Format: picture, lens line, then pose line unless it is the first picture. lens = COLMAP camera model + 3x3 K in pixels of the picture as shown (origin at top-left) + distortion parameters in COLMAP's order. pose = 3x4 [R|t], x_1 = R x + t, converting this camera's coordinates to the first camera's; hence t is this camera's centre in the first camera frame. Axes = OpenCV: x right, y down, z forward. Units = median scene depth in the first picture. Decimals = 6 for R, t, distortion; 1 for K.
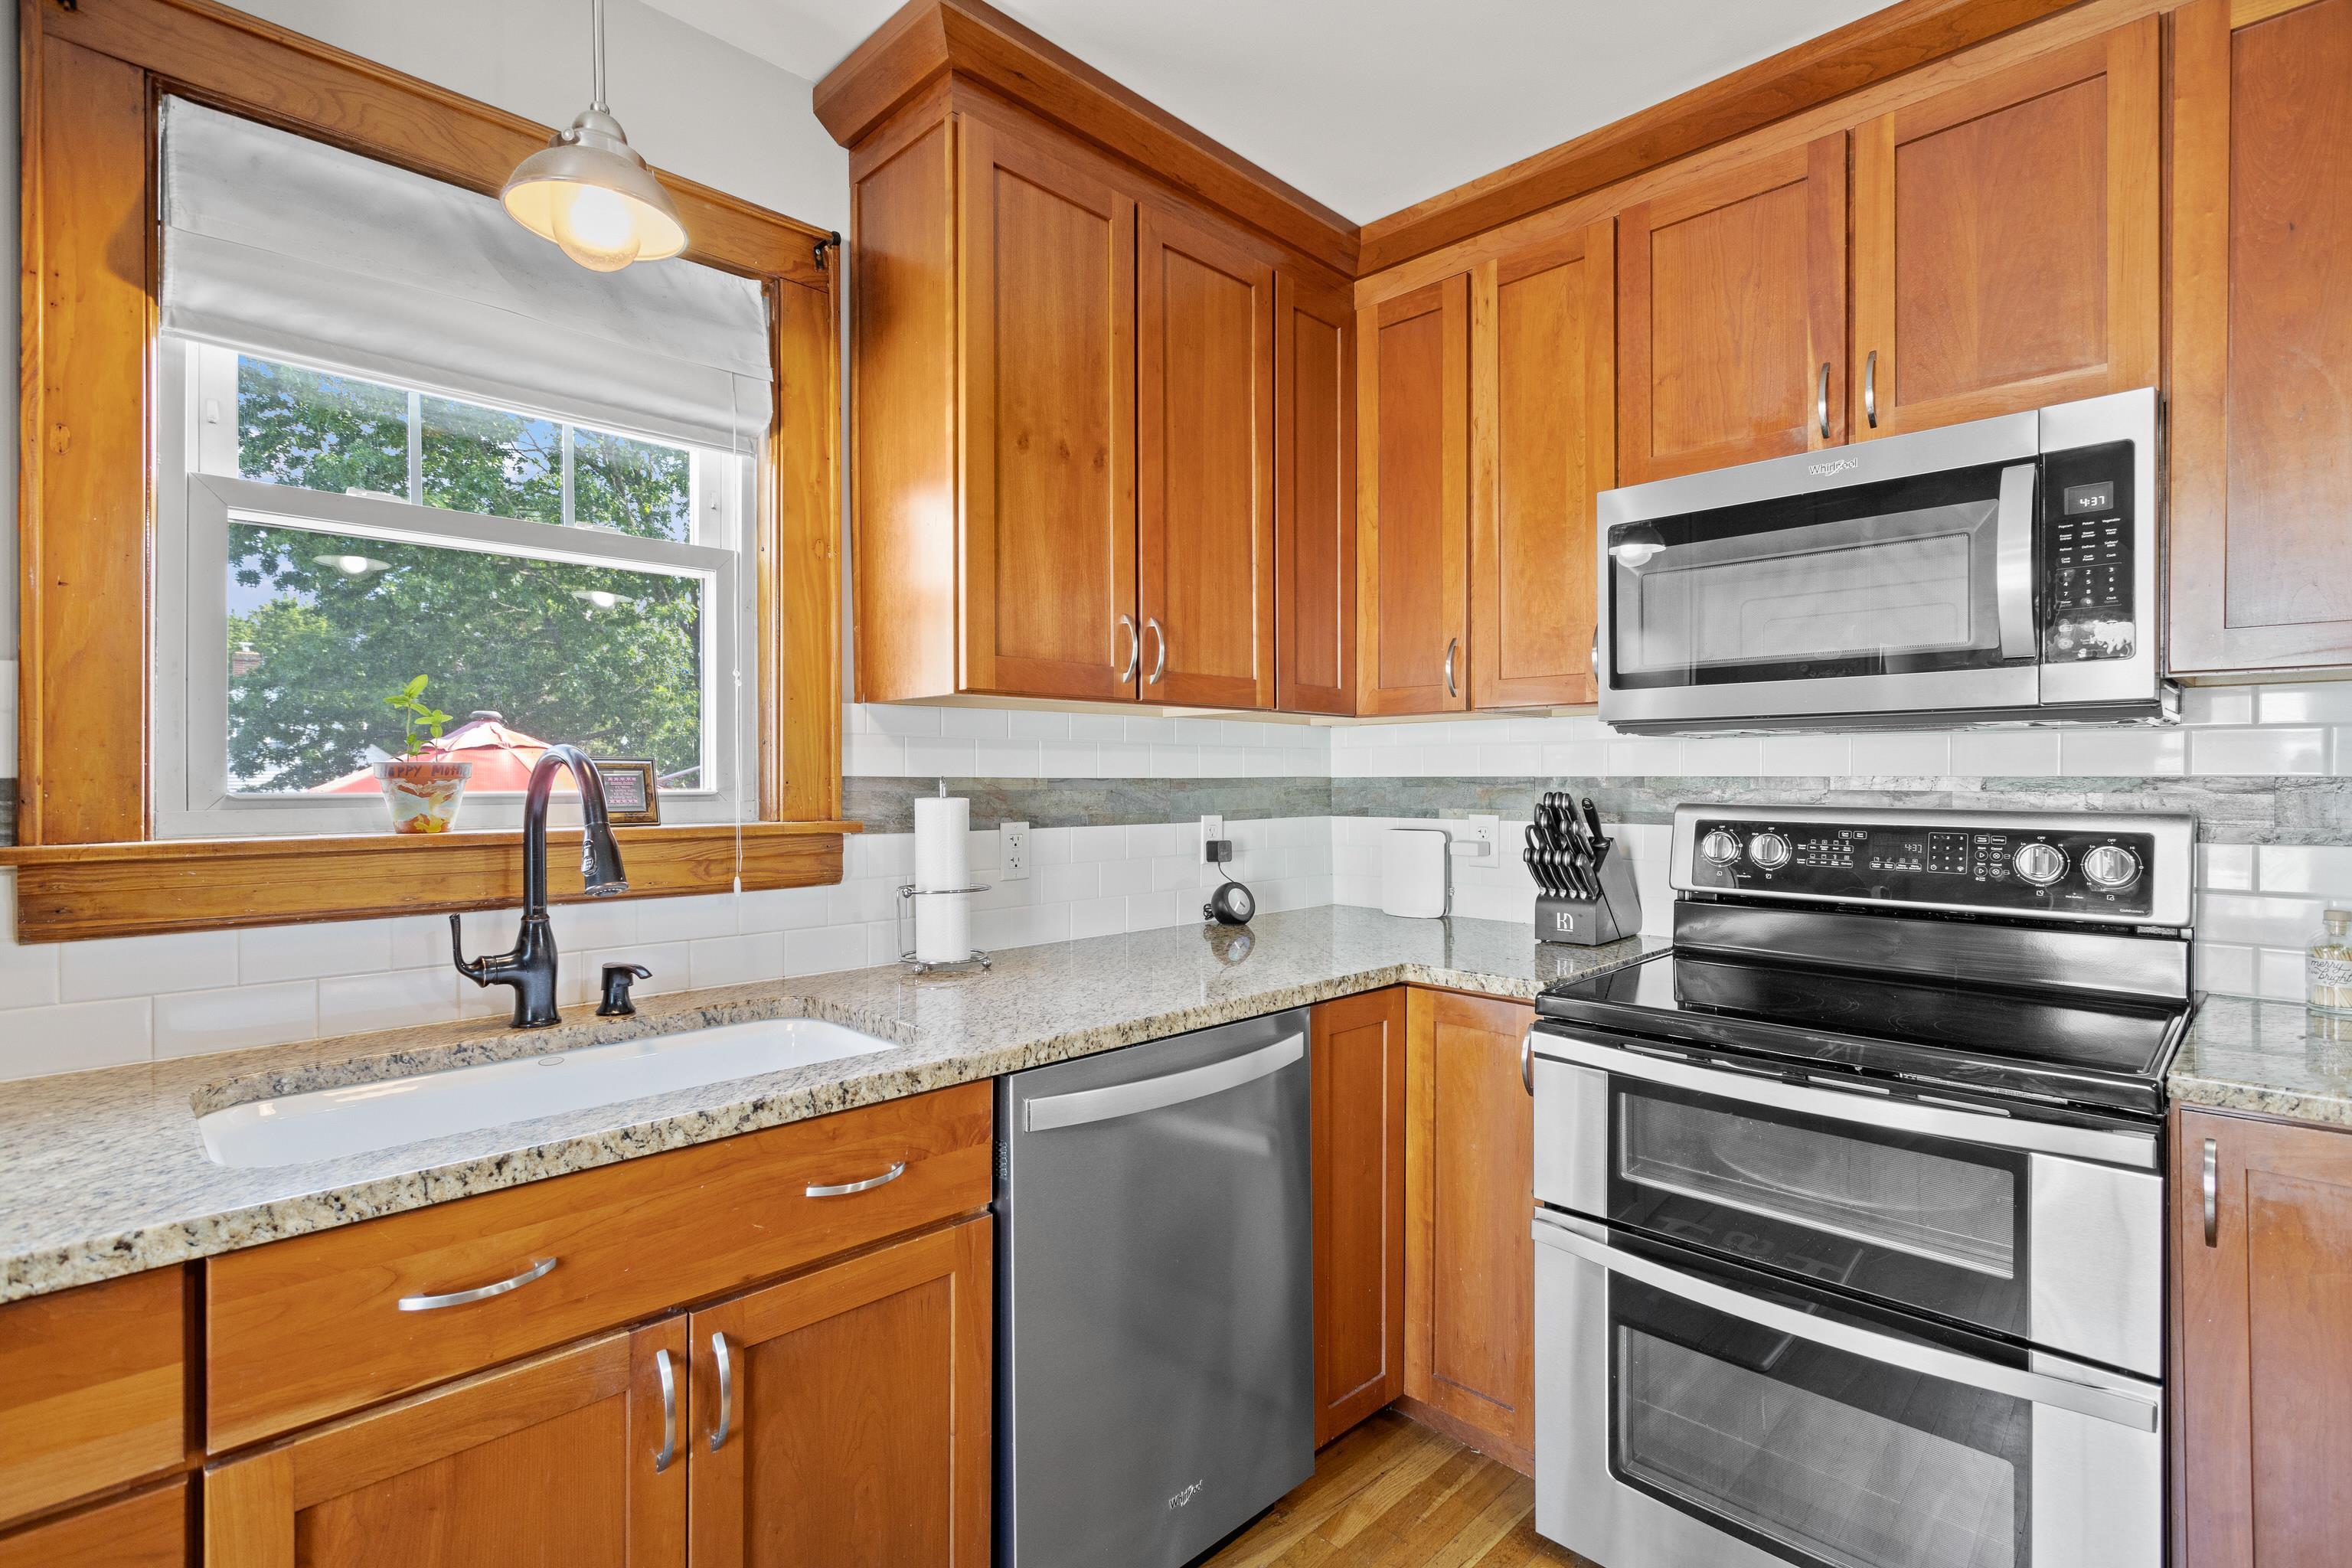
lens RADIAL K [[1111.6, 0, 1176.0], [0, 1111.6, 784.0], [0, 0, 1]] dist [0.002670, 0.000773]
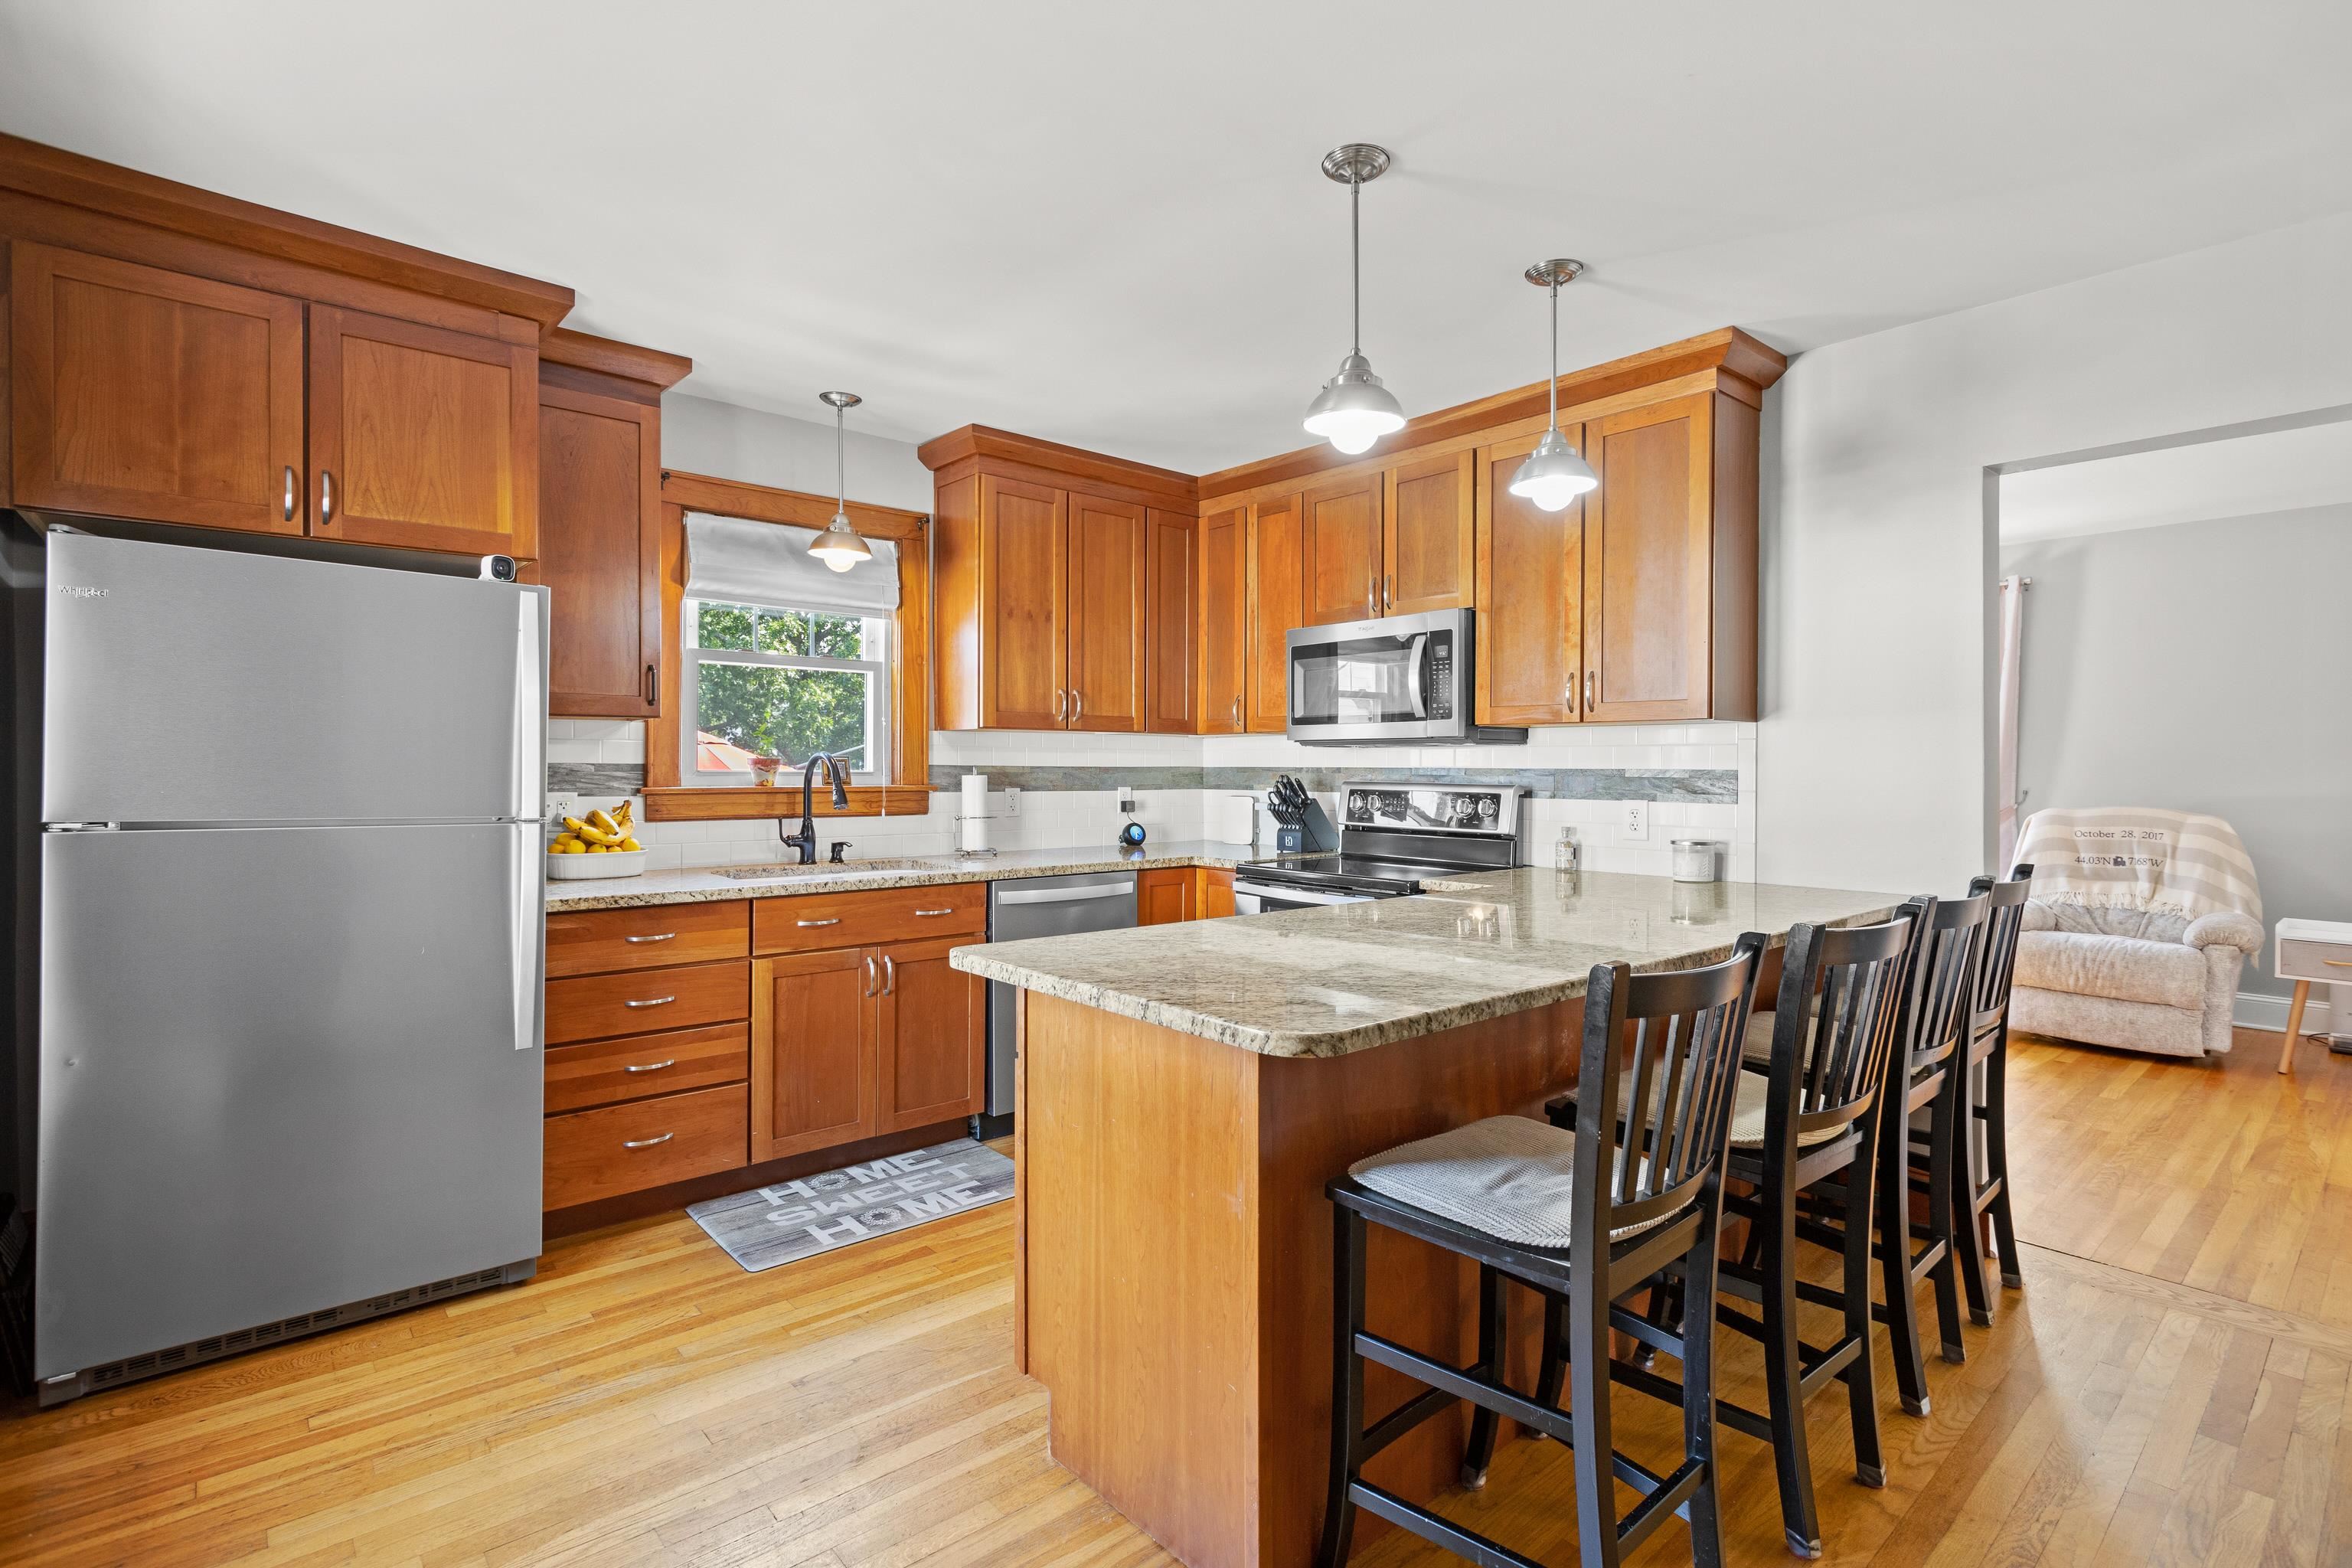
lens RADIAL K [[1111.6, 0, 1176.0], [0, 1111.6, 784.0], [0, 0, 1]] dist [0.002670, 0.000773]
pose [[0.997599, 0.007023, -0.068900, 0.333265], [-0.006390, 0.999935, 0.009413, 0.007296], [0.068962, -0.008950, 0.997579, -1.139983]]
